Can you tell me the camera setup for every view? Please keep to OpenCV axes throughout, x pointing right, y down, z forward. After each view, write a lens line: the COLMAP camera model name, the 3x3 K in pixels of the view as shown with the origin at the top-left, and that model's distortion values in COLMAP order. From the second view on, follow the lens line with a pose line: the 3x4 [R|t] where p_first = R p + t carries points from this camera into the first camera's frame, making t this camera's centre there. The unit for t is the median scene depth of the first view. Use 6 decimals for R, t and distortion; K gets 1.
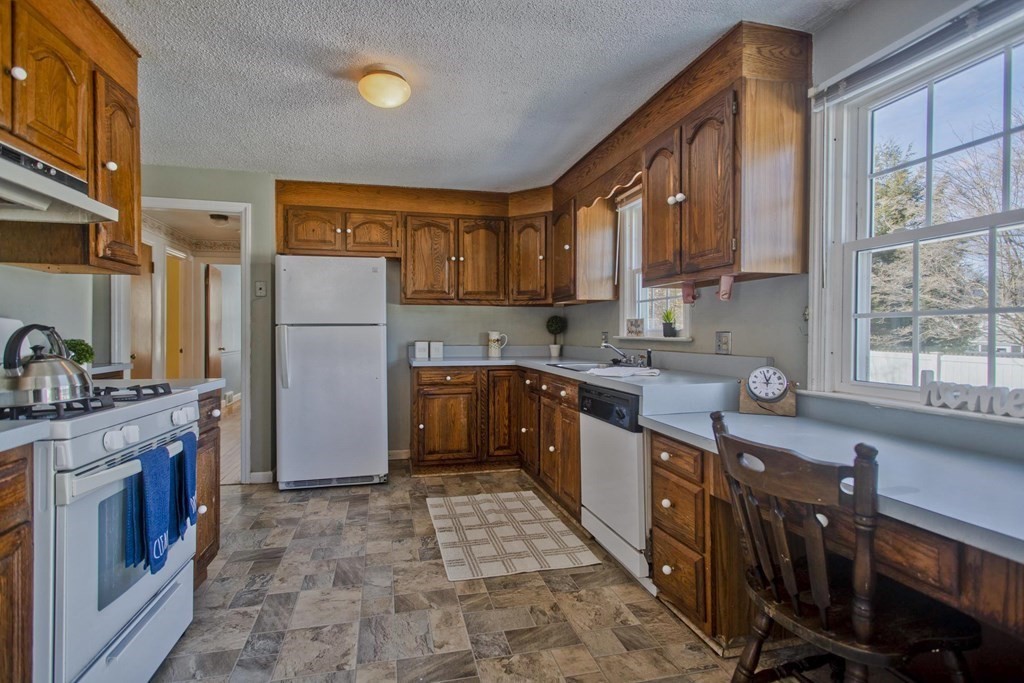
lens RADIAL K [[525.3, 0, 512.0], [0, 525.3, 341.5], [0, 0, 1]] dist [-0.002593, 0.000876]
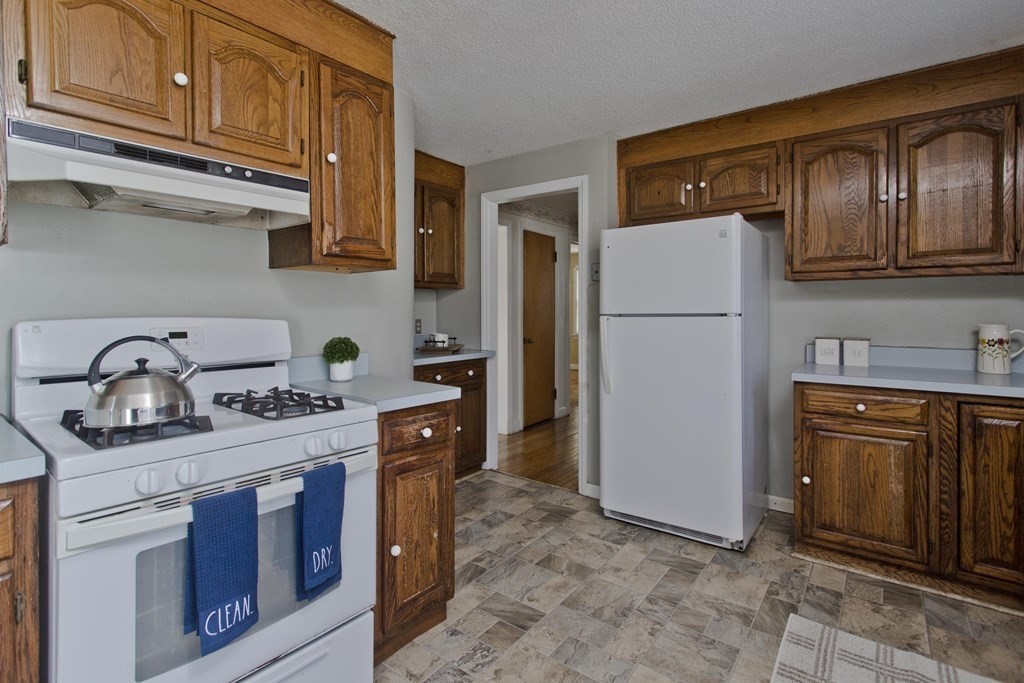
lens RADIAL K [[499.4, 0, 510.9], [0, 499.4, 313.9], [0, 0, 1]] dist [0.001171, 0.000771]
pose [[0.611918, 0.005263, -0.790904, 0.080181], [-0.008470, 0.999964, 0.000101, -0.030669], [0.790876, 0.006637, 0.611941, 0.387217]]
